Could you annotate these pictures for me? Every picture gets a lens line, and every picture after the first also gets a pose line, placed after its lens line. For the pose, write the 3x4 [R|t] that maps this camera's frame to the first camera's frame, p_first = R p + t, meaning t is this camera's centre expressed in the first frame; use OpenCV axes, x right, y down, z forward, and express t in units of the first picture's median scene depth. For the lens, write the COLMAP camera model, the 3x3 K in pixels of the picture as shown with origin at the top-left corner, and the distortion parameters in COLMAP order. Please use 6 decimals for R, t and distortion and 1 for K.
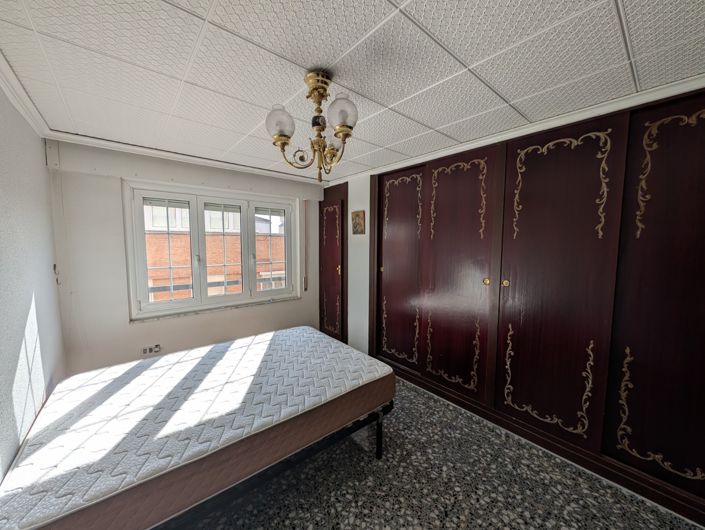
lens RADIAL K [[270.4, 0, 353.2], [0, 270.4, 264.1], [0, 0, 1]] dist [-0.000975, -0.000078]
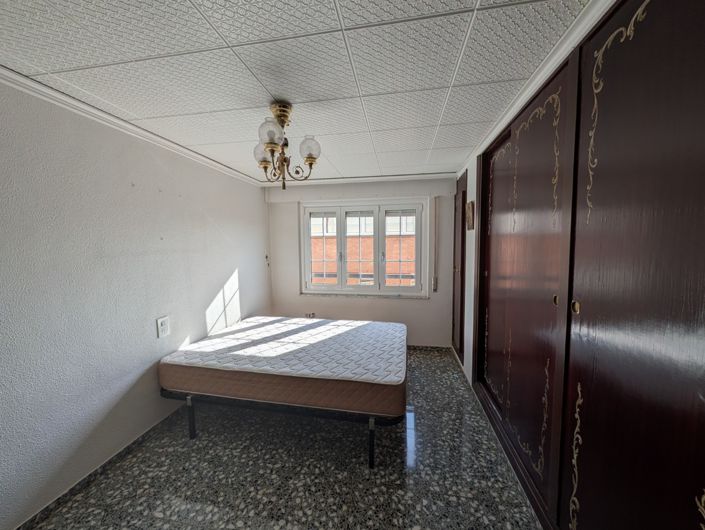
lens RADIAL K [[270.4, 0, 353.0], [0, 270.4, 264.5], [0, 0, 1]] dist [-0.000975, -0.000078]
pose [[0.635698, 0.046839, -0.770516, 0.688894], [-0.052136, 0.998483, 0.017684, -0.000152], [0.770175, 0.028930, 0.637176, 0.304818]]
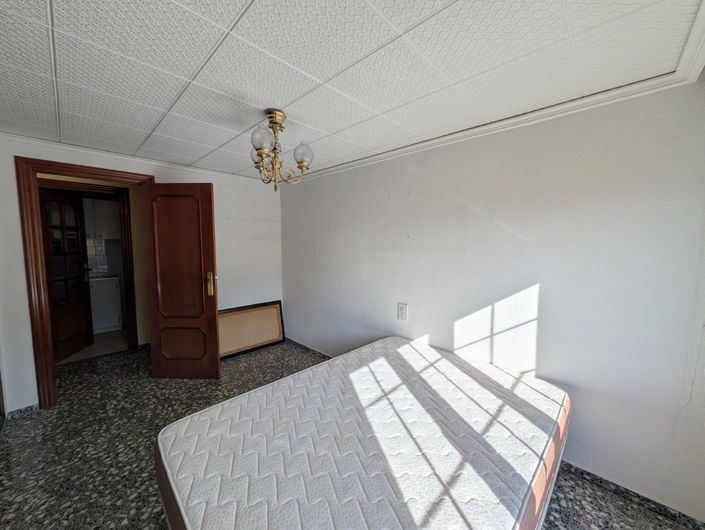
lens RADIAL K [[270.4, 0, 350.5], [0, 270.4, 261.0], [0, 0, 1]] dist [-0.000975, -0.000078]
pose [[-0.995108, -0.000087, -0.098791, -0.237000], [-0.015086, 0.988405, 0.151090, -0.113586], [0.097633, 0.151841, -0.983571, 1.583630]]
